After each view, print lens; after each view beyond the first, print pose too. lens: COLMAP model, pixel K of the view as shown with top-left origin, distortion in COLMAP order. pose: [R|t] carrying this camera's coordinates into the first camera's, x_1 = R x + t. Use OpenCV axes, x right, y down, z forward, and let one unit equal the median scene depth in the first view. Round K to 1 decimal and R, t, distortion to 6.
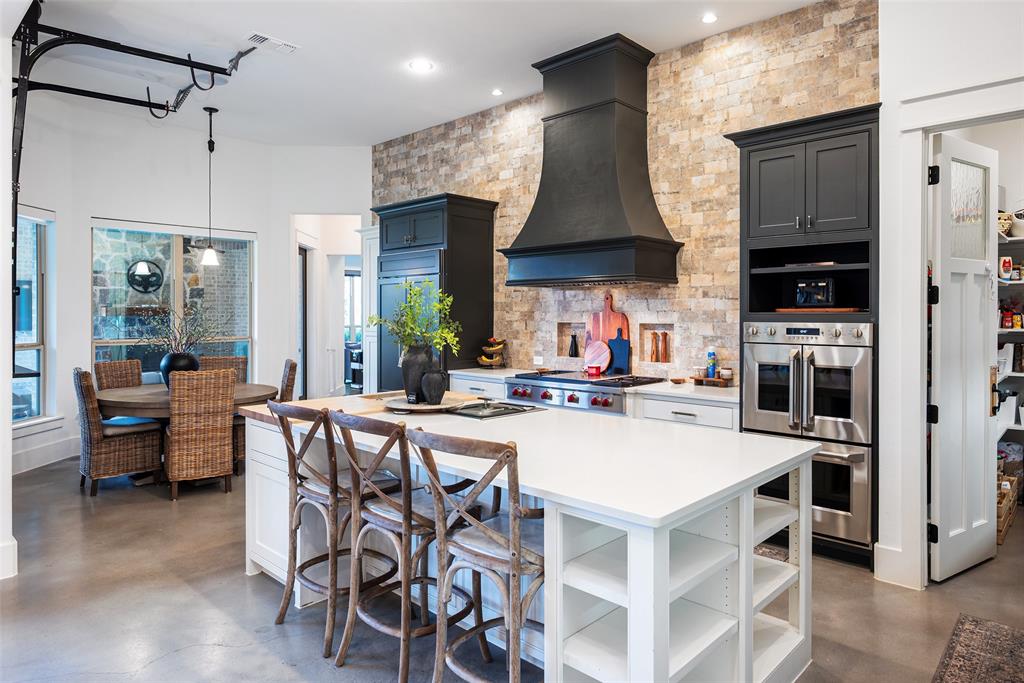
lens RADIAL K [[627.9, 0, 507.5], [0, 627.9, 324.0], [0, 0, 1]] dist [0.013606, 0.005951]
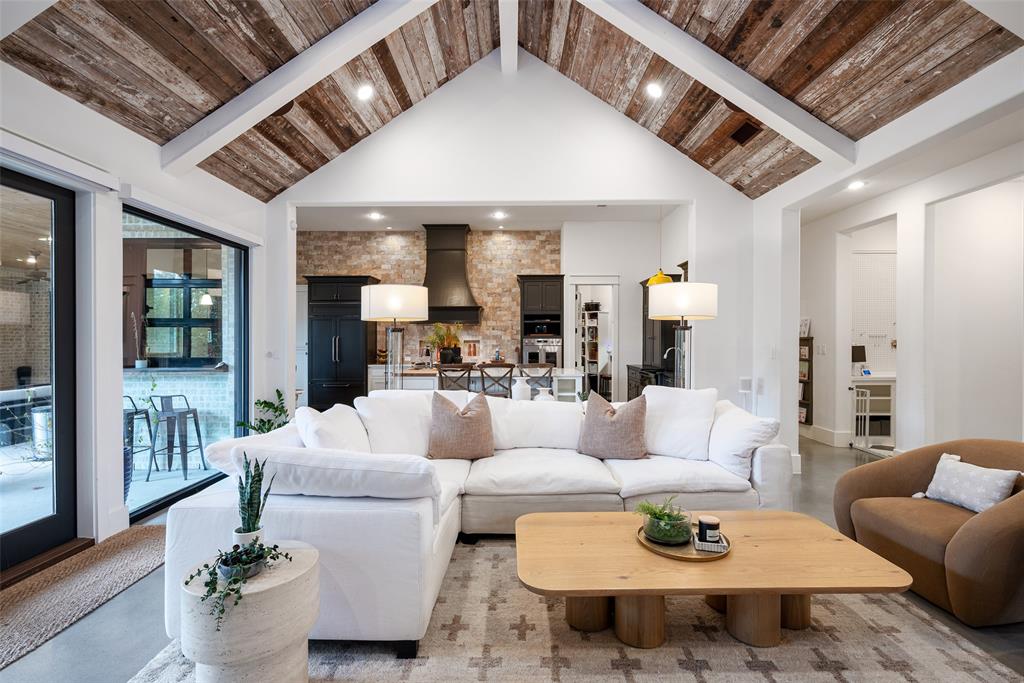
lens RADIAL K [[471.2, 0, 510.5], [0, 471.2, 341.8], [0, 0, 1]] dist [0.001582, 0.000316]
pose [[0.726551, -0.006283, 0.687084, -0.923663], [0.014584, 0.999874, -0.006278, 0.018650], [-0.686958, 0.014582, 0.726551, -0.437441]]
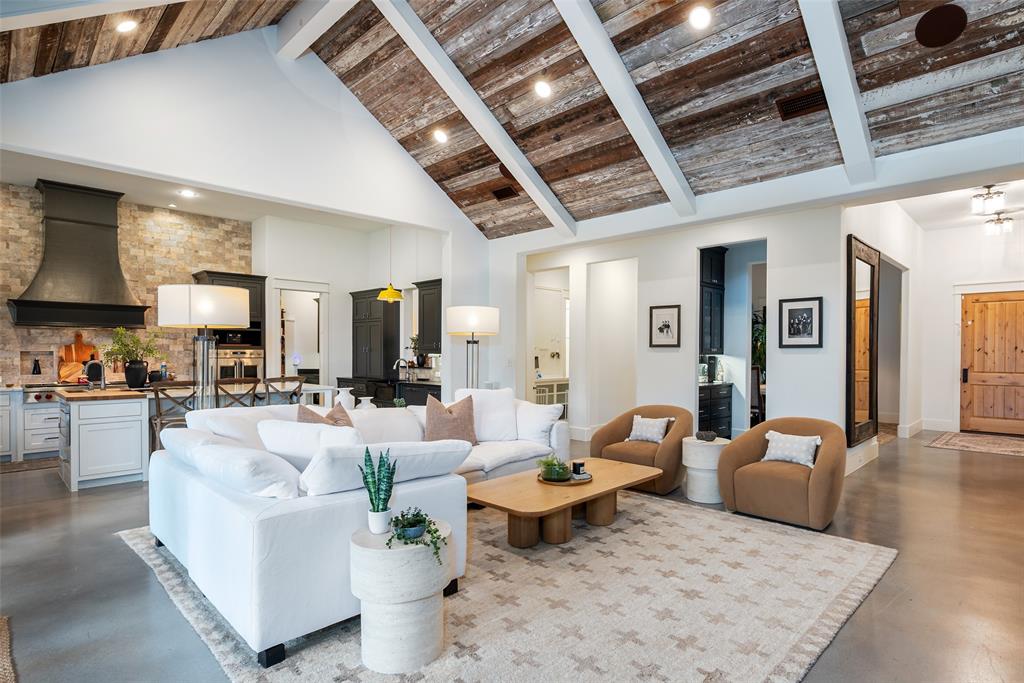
lens RADIAL K [[528.8, 0, 540.3], [0, 528.8, 357.4], [0, 0, 1]] dist [-0.001982, -0.000754]
pose [[0.004691, -0.011623, 0.999921, -1.273075], [0.014342, 0.999830, 0.011555, 0.016536], [-0.999886, 0.014286, 0.004857, -0.201421]]
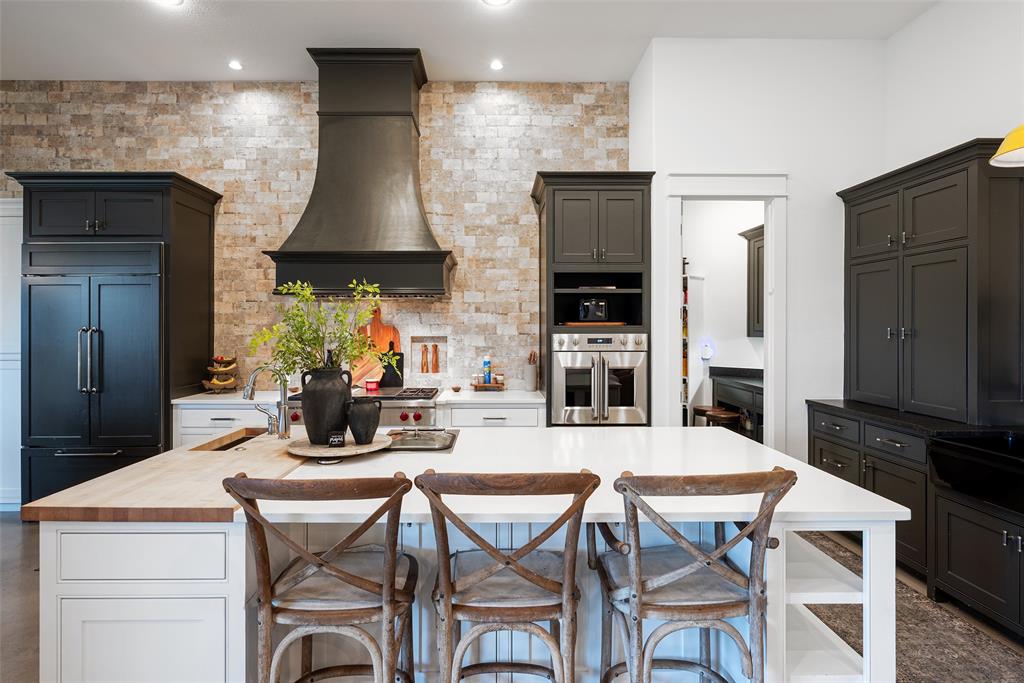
lens RADIAL K [[532.3, 0, 511.3], [0, 532.3, 336.7], [0, 0, 1]] dist [0.004248, -0.000077]
pose [[0.718582, -0.013237, 0.695316, -0.289239], [0.012871, 0.999901, 0.005734, -0.003568], [-0.695323, 0.004828, 0.718681, 0.262573]]
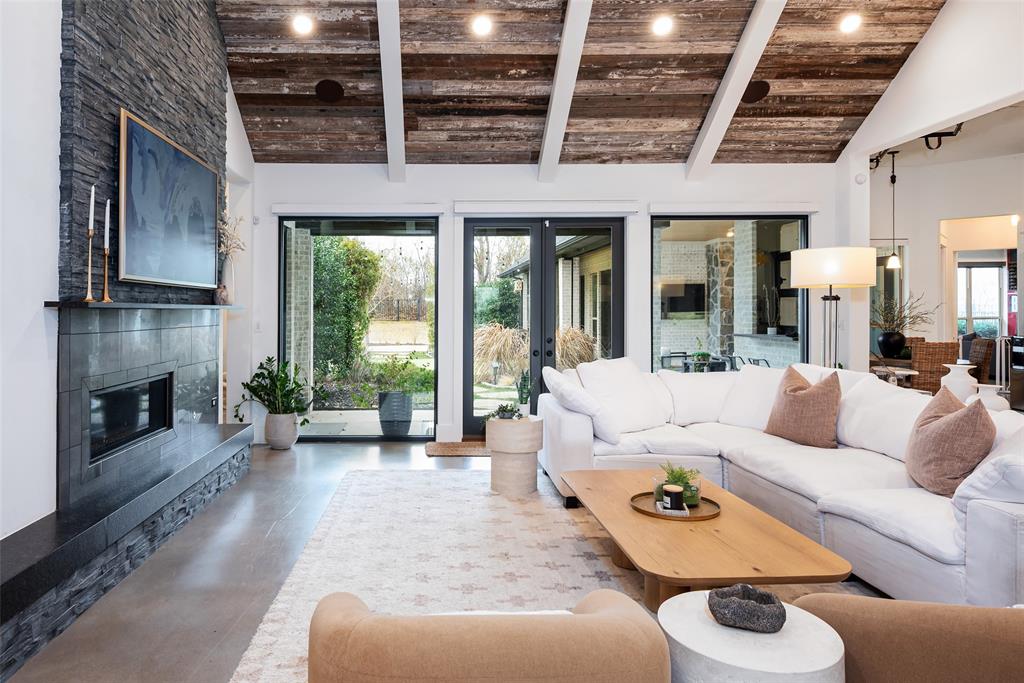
lens RADIAL K [[633.6, 0, 451.0], [0, 633.6, 309.8], [0, 0, 1]] dist [0.004190, 0.001654]
pose [[0.723281, -0.007171, -0.690517, -0.262983], [-0.003583, 0.999894, -0.014137, 0.022515], [0.690545, 0.012699, 0.723178, -0.805711]]
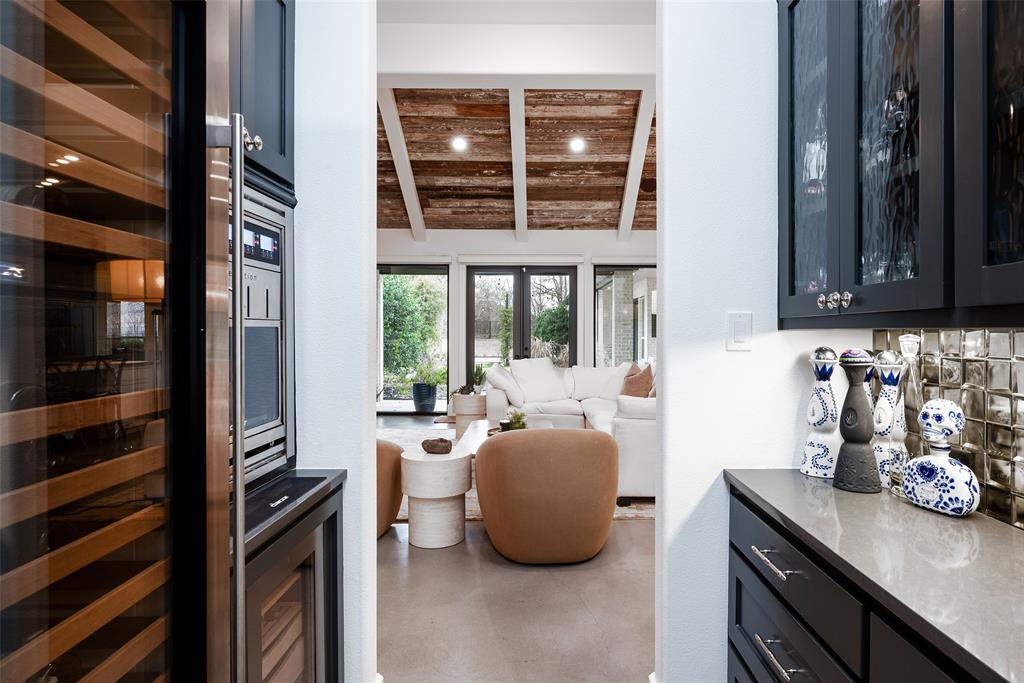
lens RADIAL K [[532.3, 0, 555.1], [0, 532.3, 343.6], [0, 0, 1]] dist [0.004248, -0.000077]
pose [[0.732800, 0.013898, -0.680302, 0.157586], [-0.009777, 0.999903, 0.009896, 0.033794], [0.680374, -0.000600, 0.732865, -0.852316]]
